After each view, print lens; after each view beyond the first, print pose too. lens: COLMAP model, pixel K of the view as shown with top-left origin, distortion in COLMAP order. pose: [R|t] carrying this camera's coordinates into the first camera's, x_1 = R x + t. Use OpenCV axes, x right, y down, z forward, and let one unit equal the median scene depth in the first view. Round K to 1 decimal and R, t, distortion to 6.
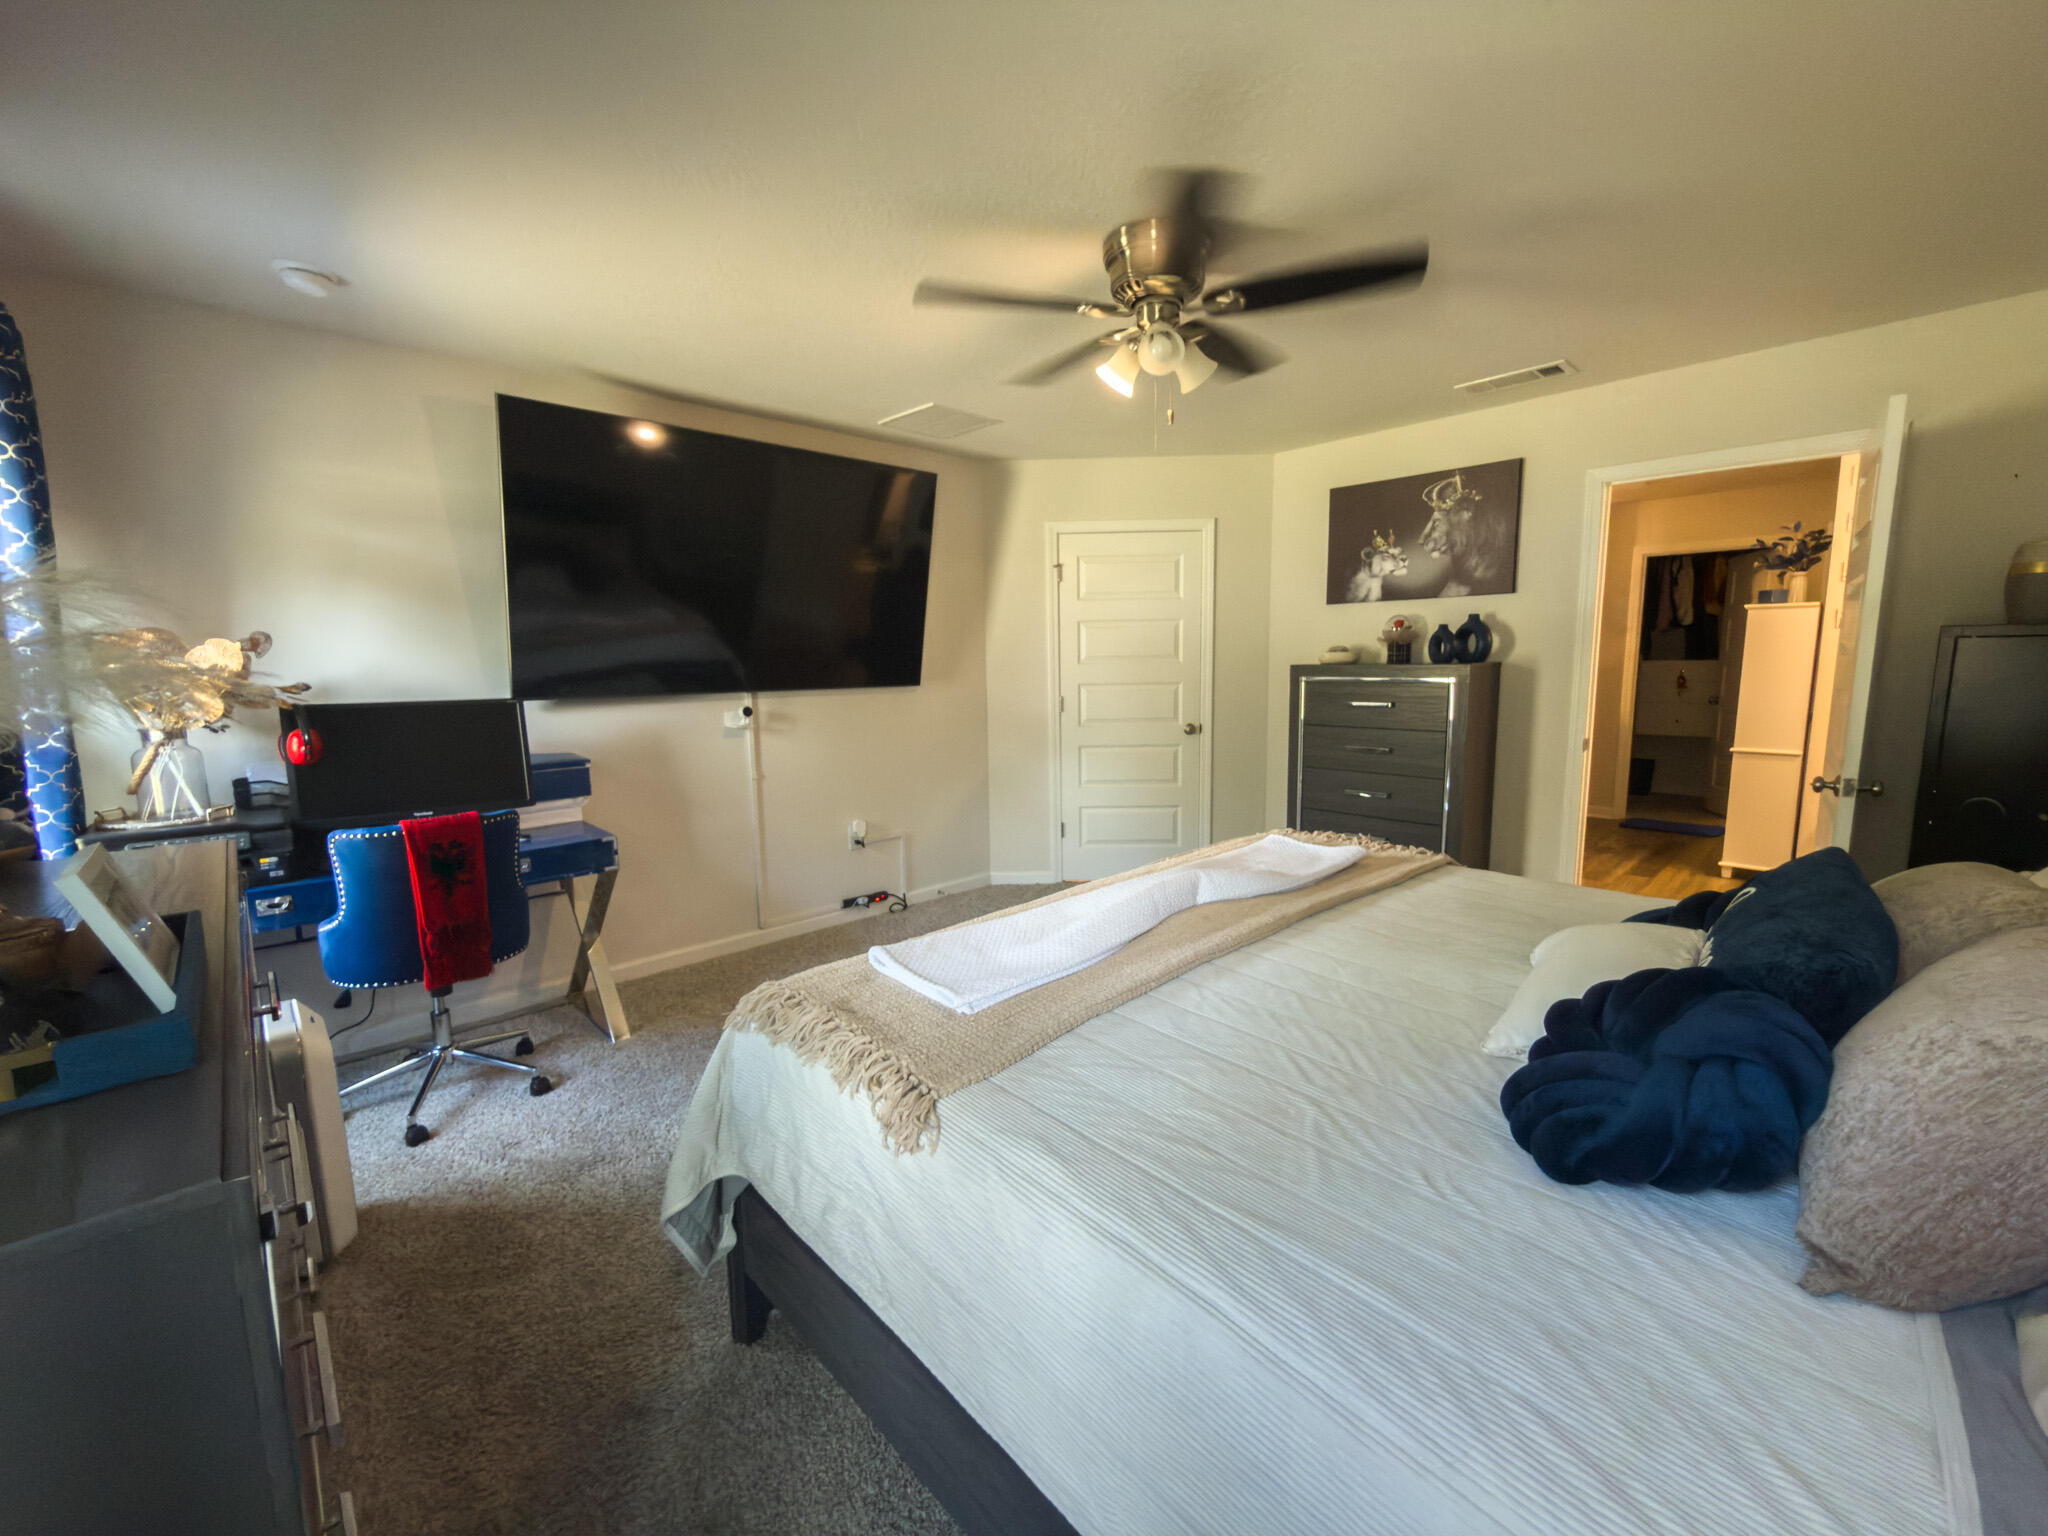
lens RADIAL K [[813.4, 0, 1026.5], [0, 813.4, 765.3], [0, 0, 1]] dist [0.000196, 0.000146]
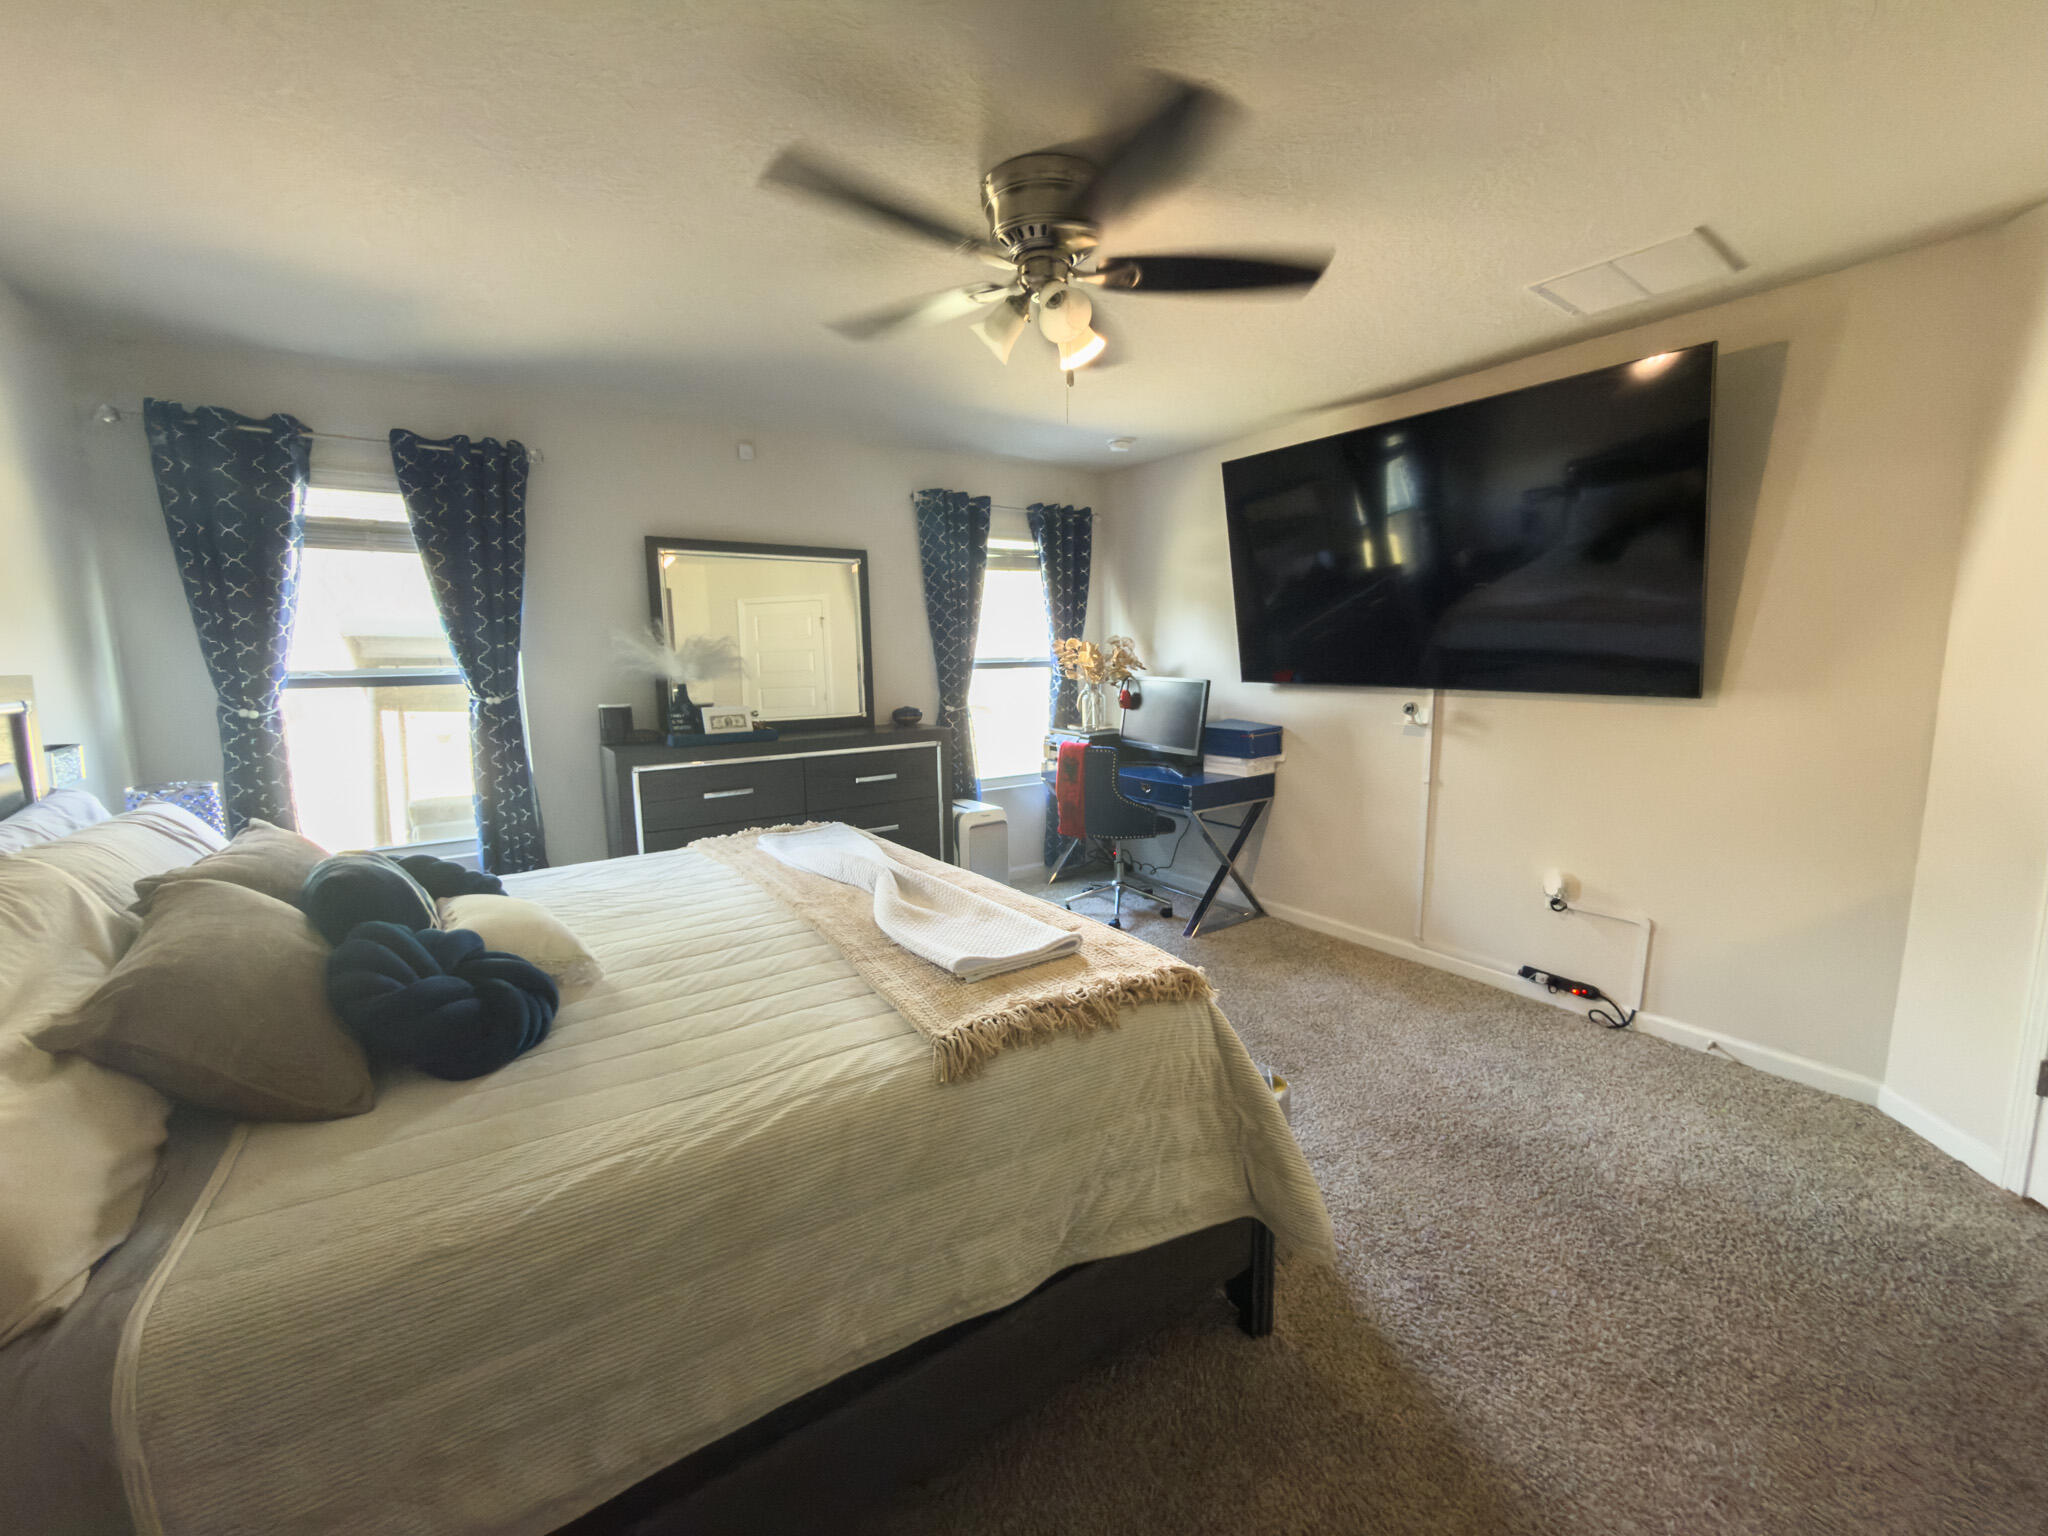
lens RADIAL K [[813.4, 0, 1035.9], [0, 813.4, 766.0], [0, 0, 1]] dist [0.000196, 0.000146]
pose [[-0.143487, 0.157057, -0.977110, 0.610333], [-0.115758, 0.977886, 0.174181, -0.108071], [0.982859, 0.138101, -0.122133, 0.663951]]
